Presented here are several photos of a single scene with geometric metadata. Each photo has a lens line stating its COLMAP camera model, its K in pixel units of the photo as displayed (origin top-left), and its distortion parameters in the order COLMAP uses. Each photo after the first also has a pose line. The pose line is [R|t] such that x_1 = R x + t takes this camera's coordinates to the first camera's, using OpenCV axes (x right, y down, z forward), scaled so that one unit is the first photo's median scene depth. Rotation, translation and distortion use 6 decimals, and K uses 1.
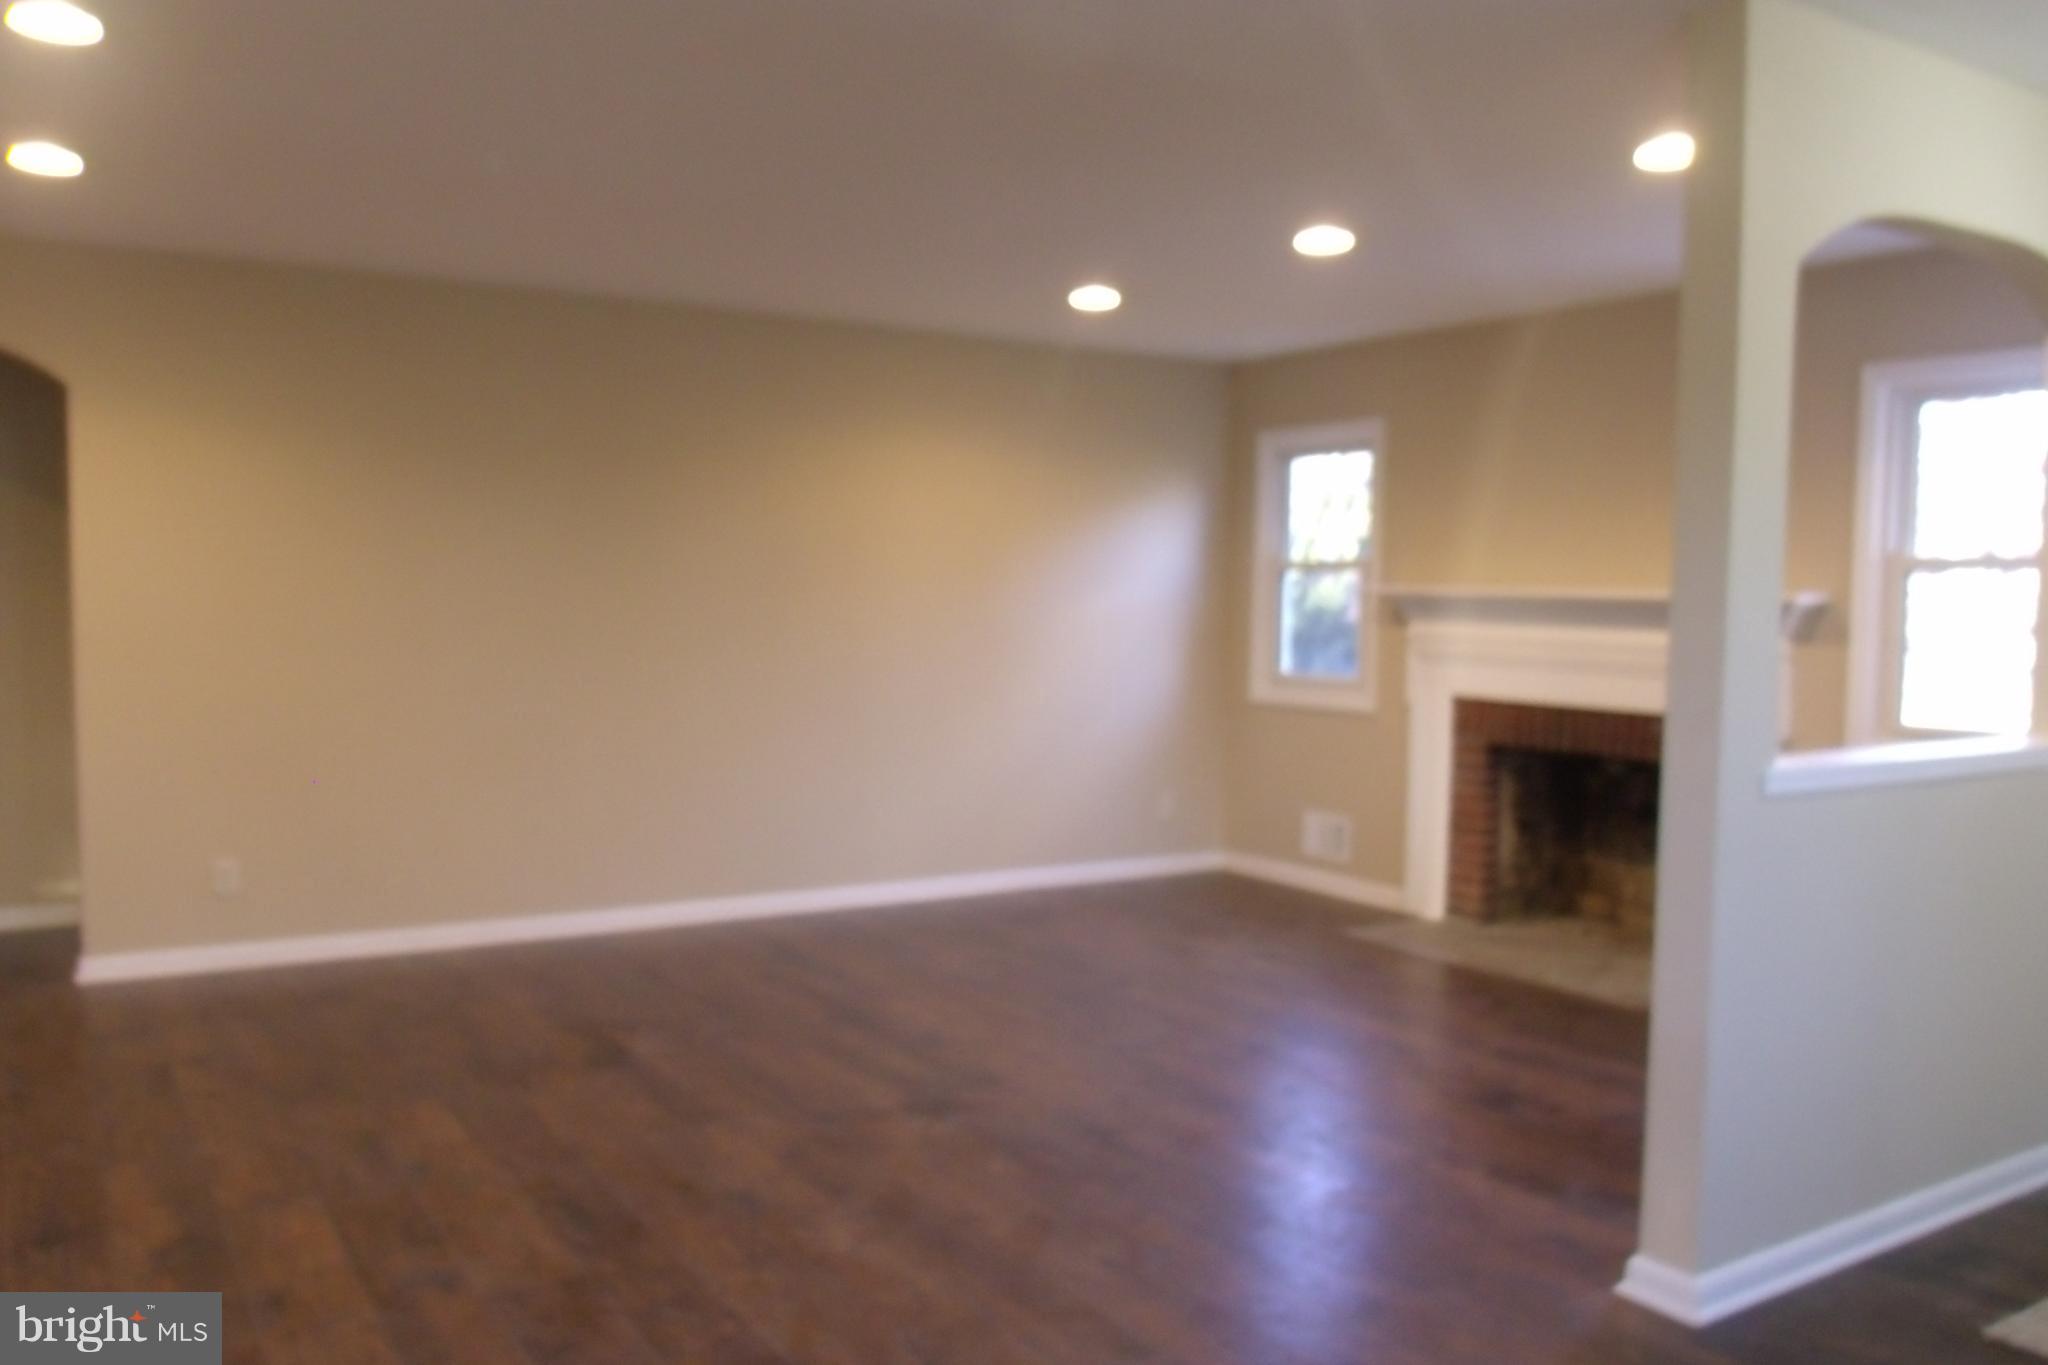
lens RADIAL K [[1626.3, 0, 1027.6], [0, 1626.3, 688.6], [0, 0, 1]] dist [-0.038988, 0.008752]
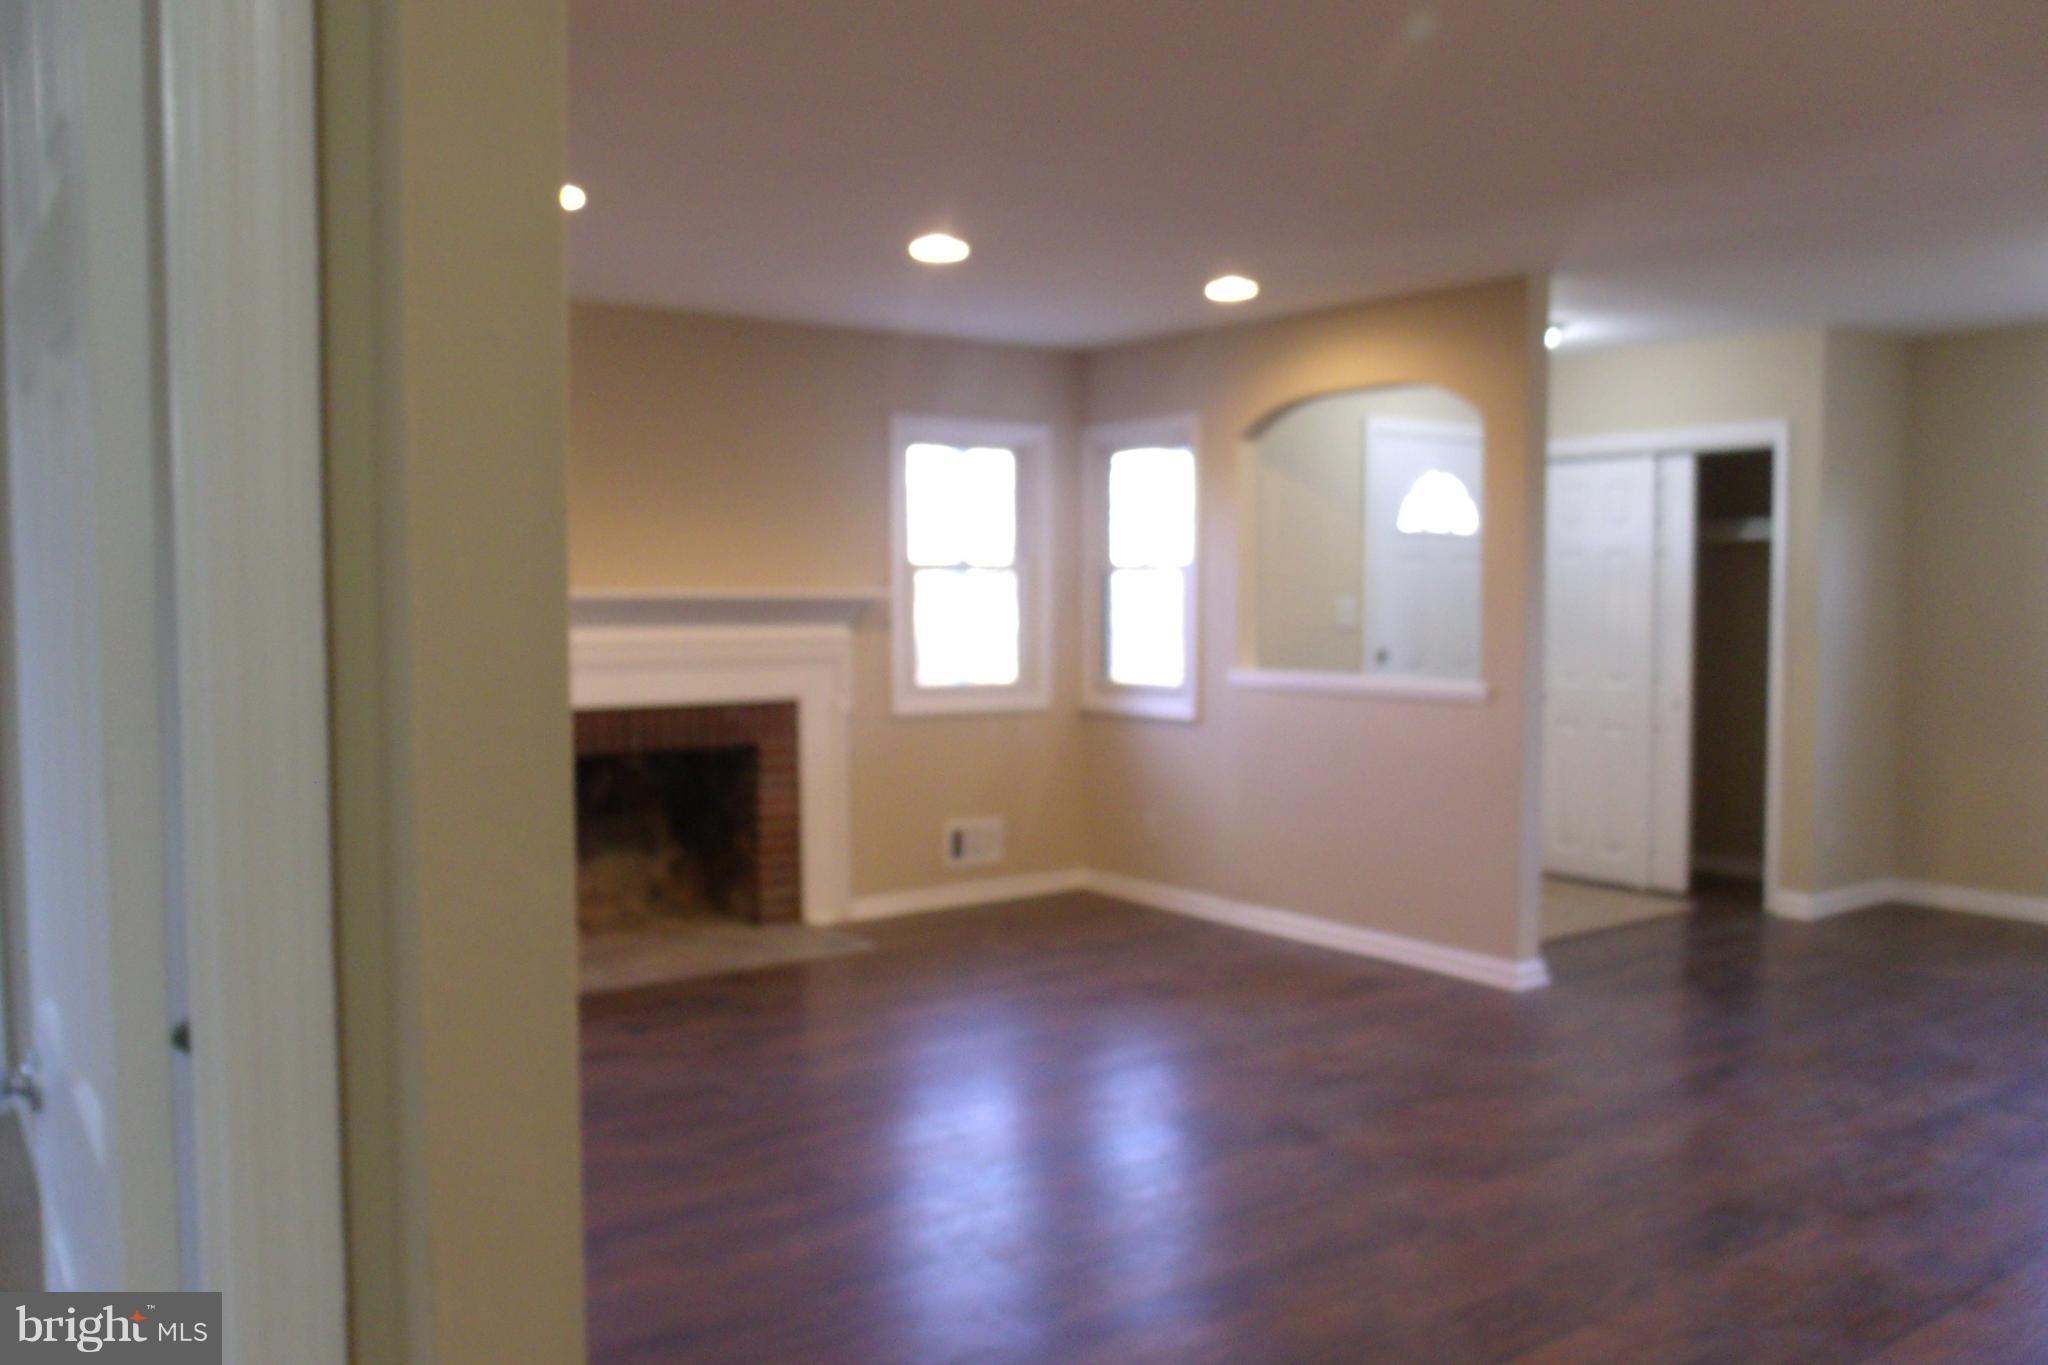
lens RADIAL K [[1626.3, 0, 1016.8], [0, 1626.3, 683.9], [0, 0, 1]] dist [-0.038988, 0.008752]
pose [[-0.068354, -0.070086, 0.995196, -0.639541], [0.062156, 0.995292, 0.074362, -0.059378], [-0.995723, 0.066941, -0.063675, 0.780843]]
